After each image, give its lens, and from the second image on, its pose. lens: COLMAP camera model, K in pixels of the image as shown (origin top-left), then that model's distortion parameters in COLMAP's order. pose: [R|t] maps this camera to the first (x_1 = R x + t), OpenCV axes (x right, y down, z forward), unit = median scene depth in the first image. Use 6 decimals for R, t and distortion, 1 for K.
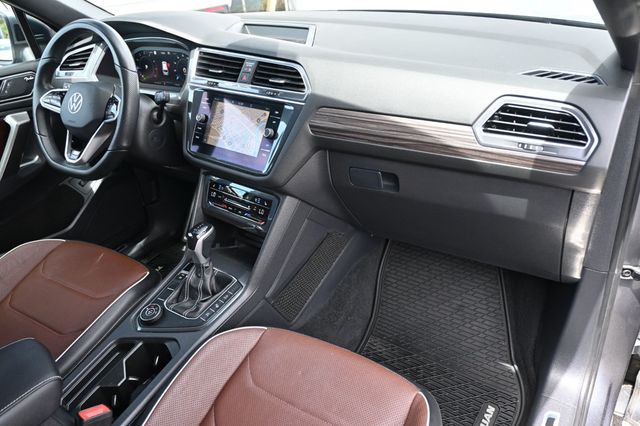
lens RADIAL K [[500.7, 0, 321.7], [0, 500.7, 211.7], [0, 0, 1]] dist [-0.004151, 0.000625]
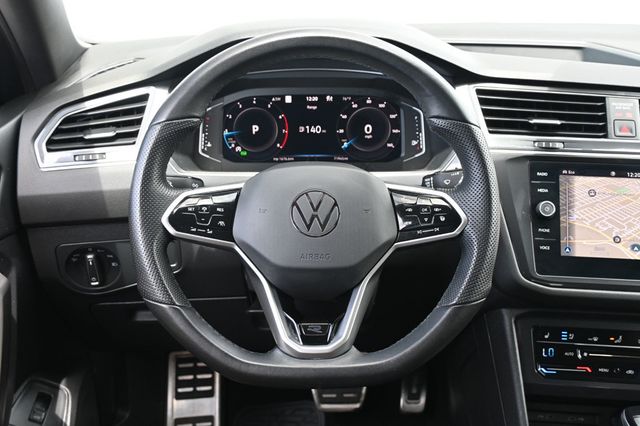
lens RADIAL K [[722.8, 0, 321.7], [0, 722.8, 214.8], [0, 0, 1]] dist [0.005545, 0.000000]
pose [[0.823031, -0.127295, 0.553549, -0.865520], [0.209022, 0.974053, -0.086783, -0.168992], [-0.528139, 0.187129, 0.828283, 0.507207]]
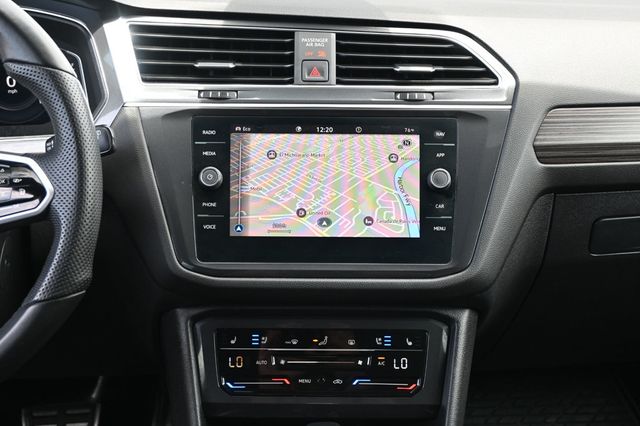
lens RADIAL K [[1002.5, 0, 317.3], [0, 1002.5, 211.1], [0, 0, 1]] dist [0.010094, 0.000000]
pose [[0.778202, -0.159175, 0.607508, -0.683042], [0.250321, 0.965800, -0.067603, -0.086766], [-0.575970, 0.204681, 0.791432, 0.316125]]
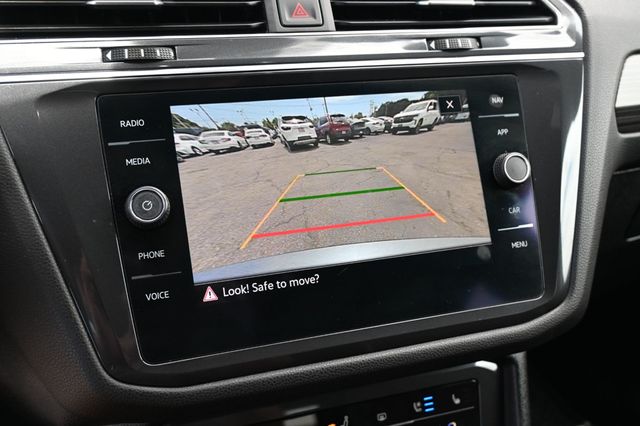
lens RADIAL K [[593.4, 0, 322.2], [0, 593.4, 210.7], [0, 0, 1]] dist [-0.001054, 0.000000]
pose [[0.558385, -0.279414, 0.781111, -0.409972], [0.349306, 0.933225, 0.084122, -0.184382], [-0.752457, 0.225874, 0.618699, 0.791895]]
